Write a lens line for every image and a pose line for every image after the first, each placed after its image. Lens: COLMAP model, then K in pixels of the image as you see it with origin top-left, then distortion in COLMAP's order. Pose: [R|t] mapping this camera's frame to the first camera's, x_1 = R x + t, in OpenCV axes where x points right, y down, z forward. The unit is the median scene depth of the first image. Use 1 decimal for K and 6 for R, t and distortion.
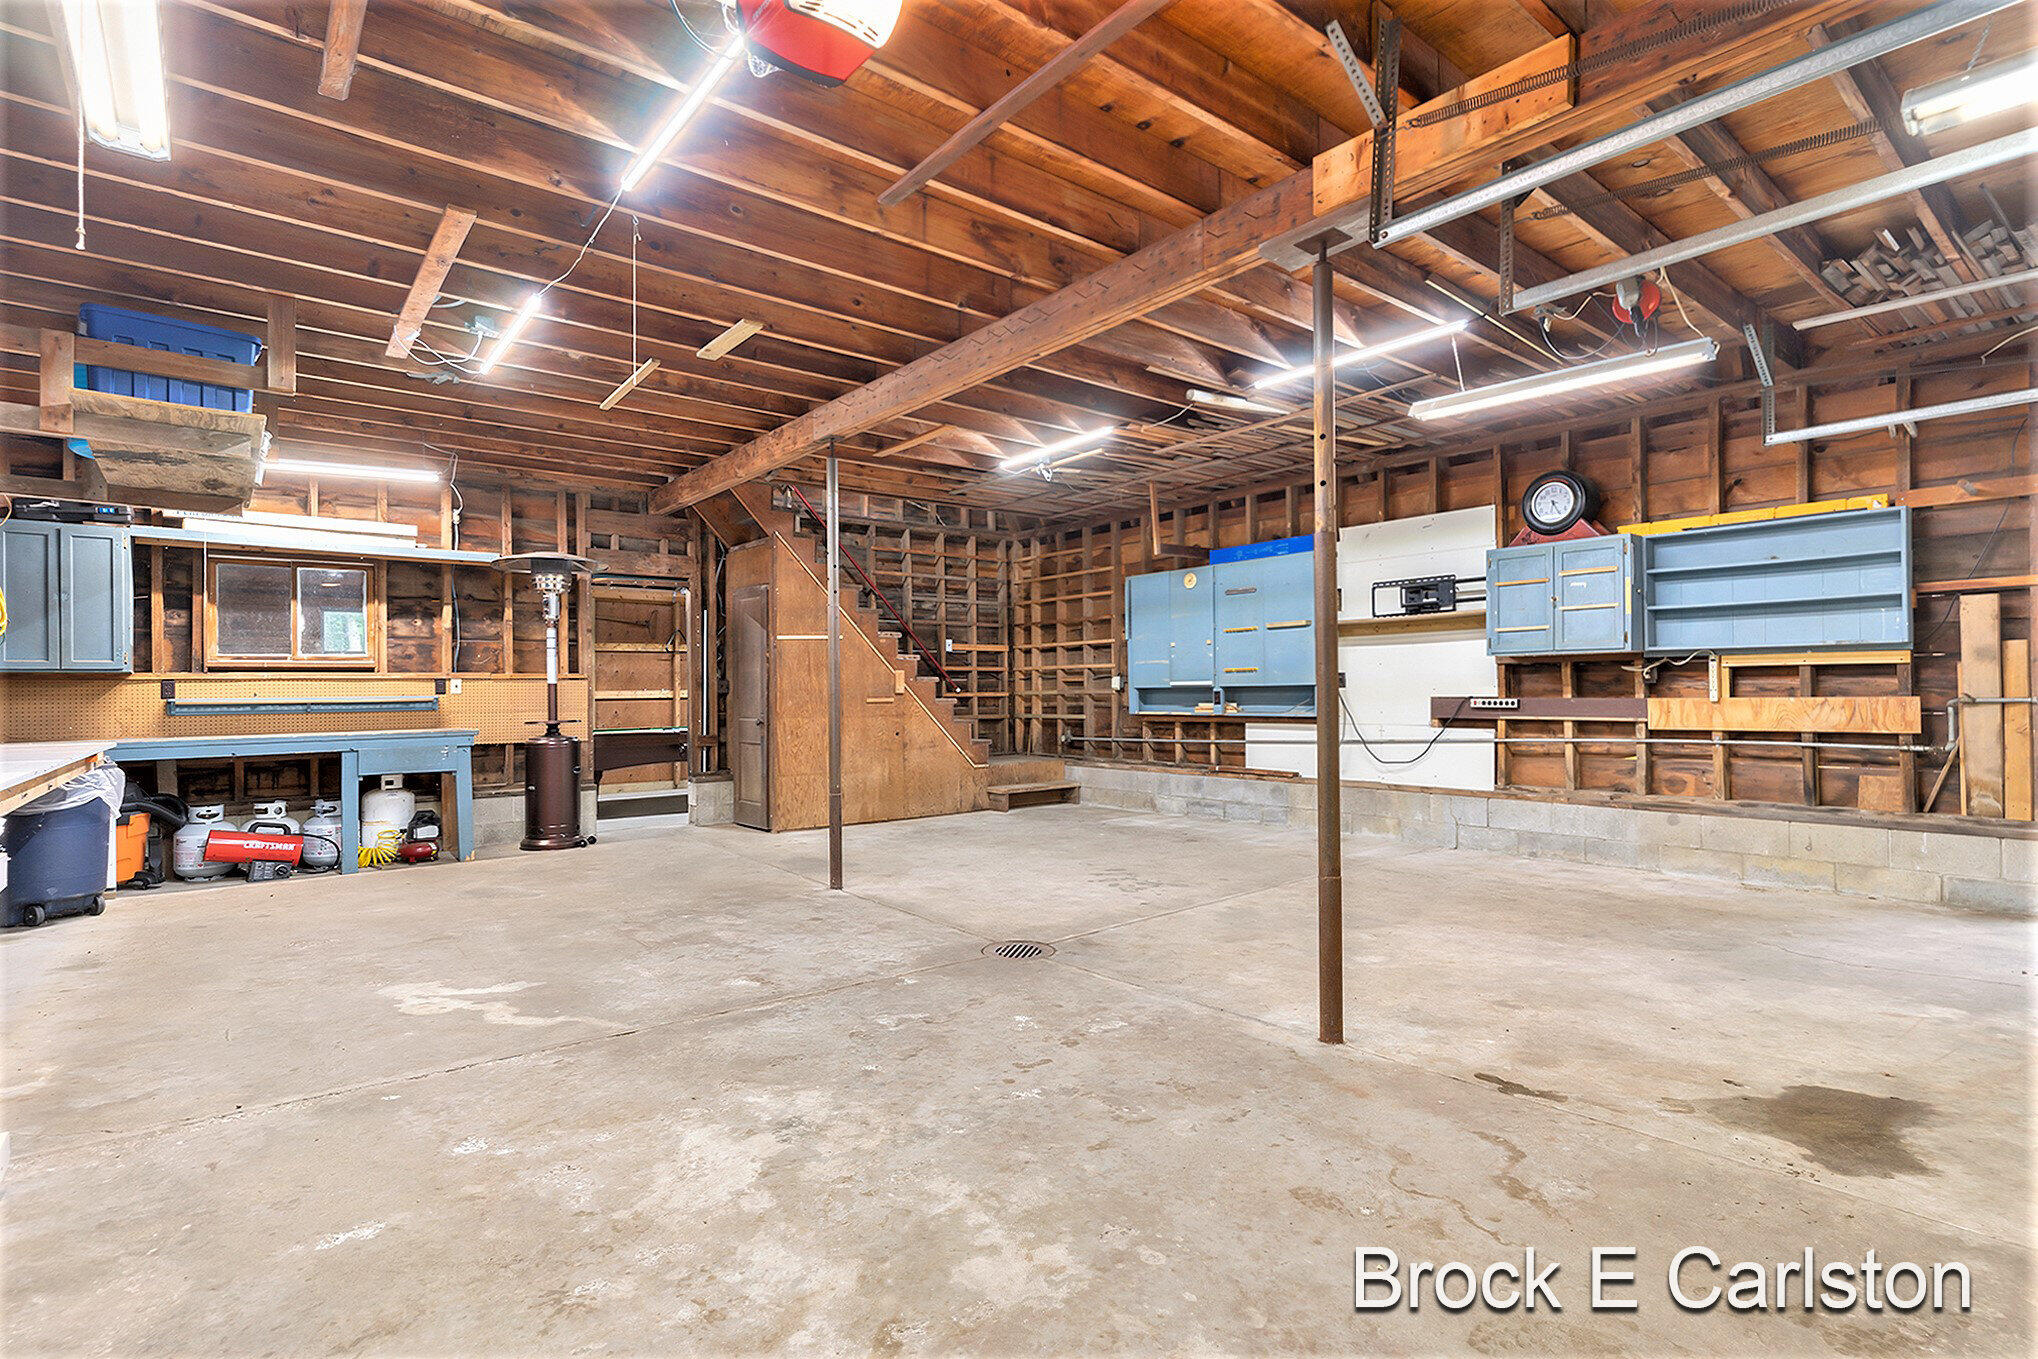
lens RADIAL K [[970.1, 0, 1004.5], [0, 970.1, 674.0], [0, 0, 1]] dist [-0.001968, -0.001308]
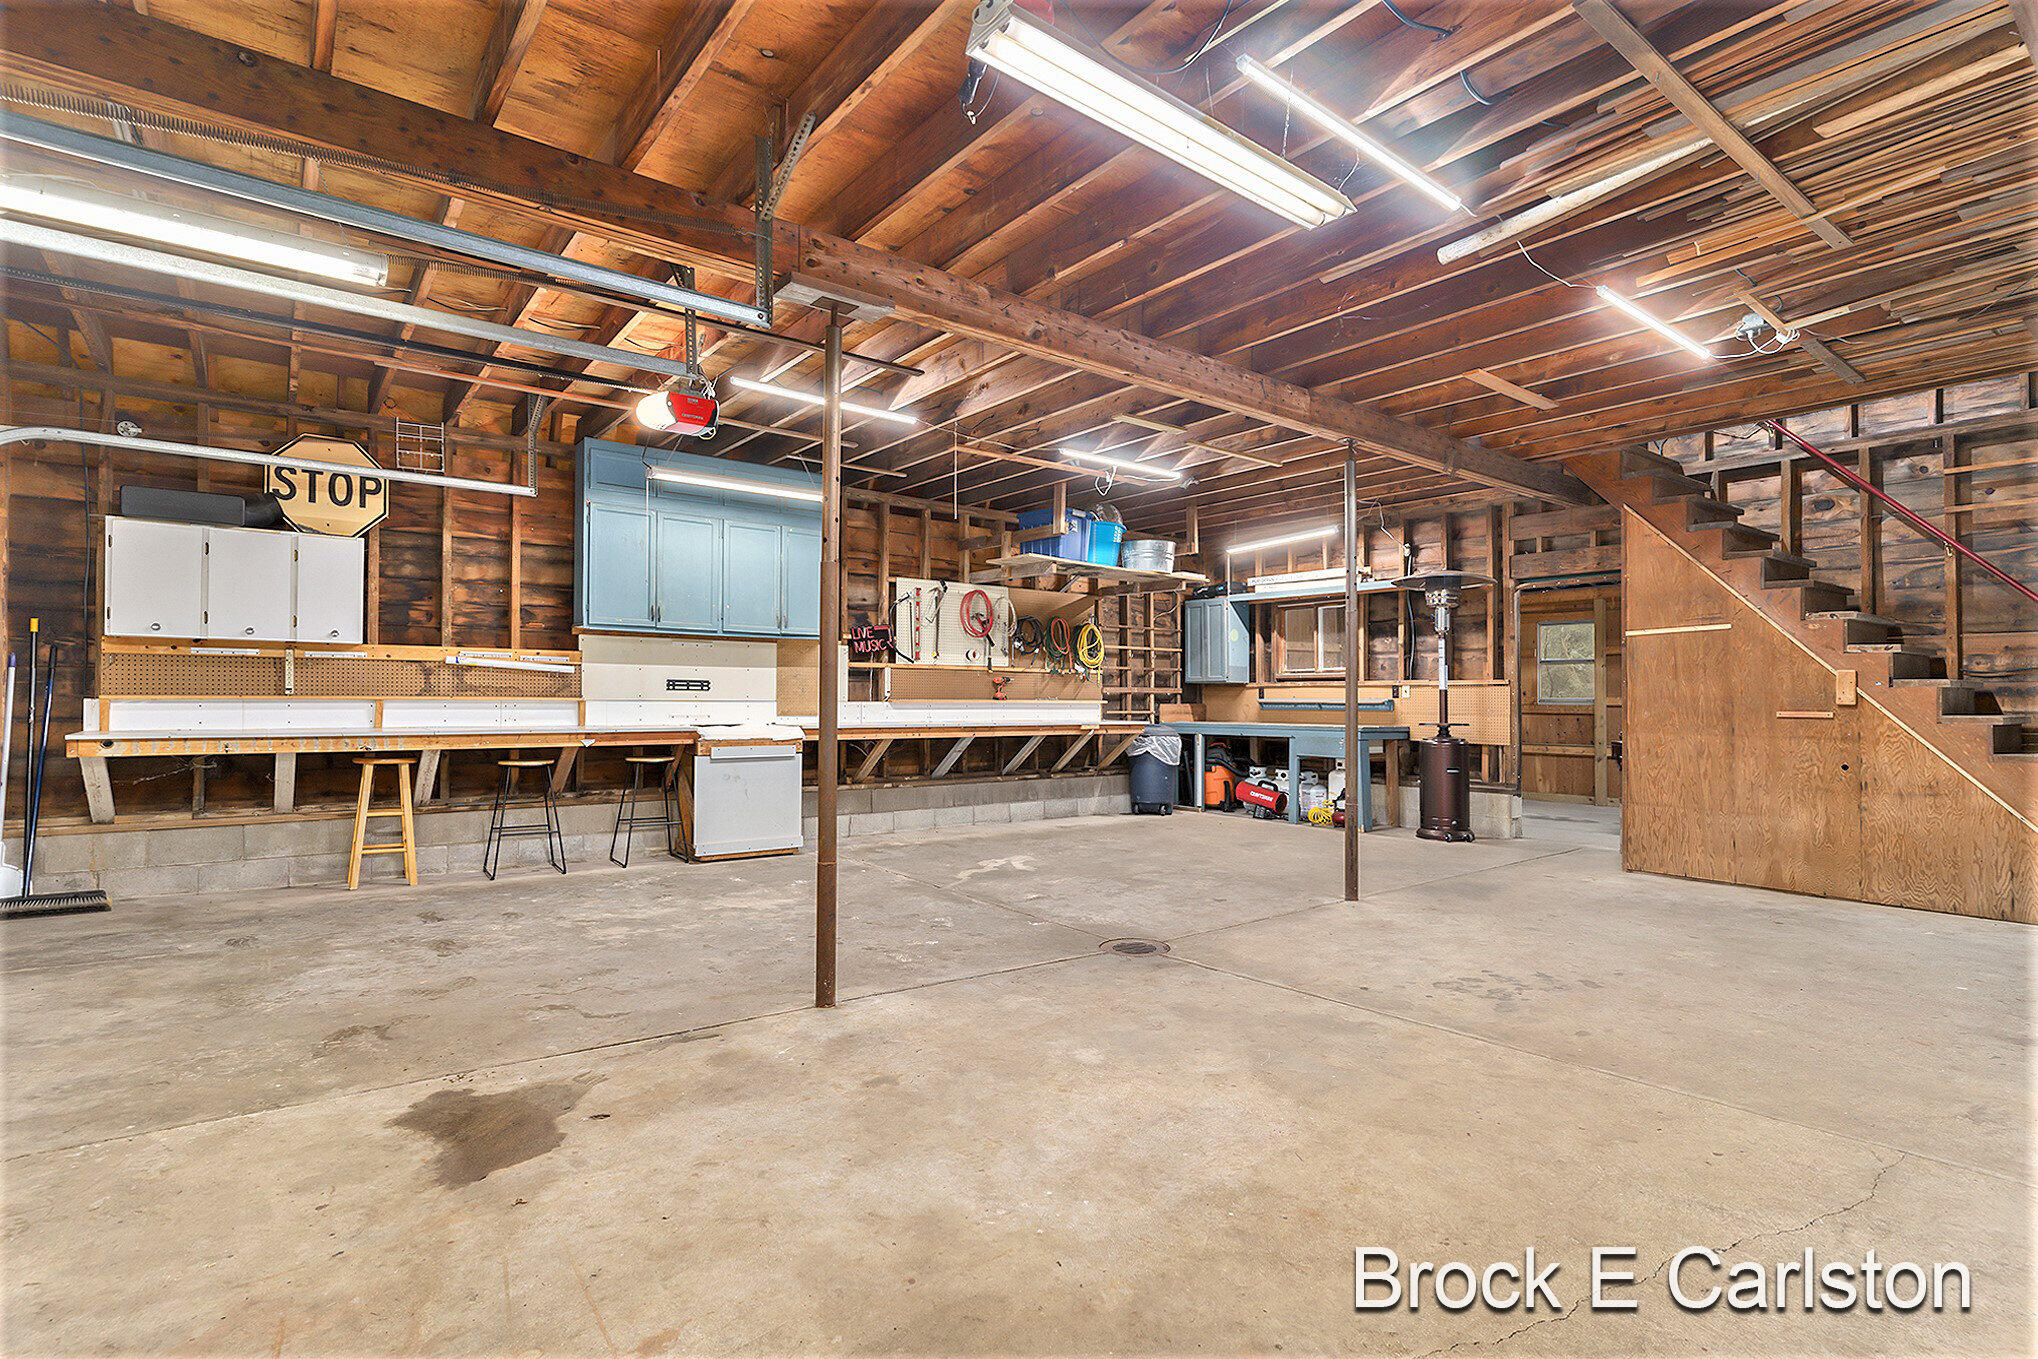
lens RADIAL K [[970.1, 0, 1027.6], [0, 970.1, 686.9], [0, 0, 1]] dist [-0.001968, -0.001308]
pose [[-0.000111, 0.000892, -1.000000, 1.334559], [0.011447, 0.999934, 0.000890, 0.001084], [0.999934, -0.011447, -0.000122, 1.114170]]
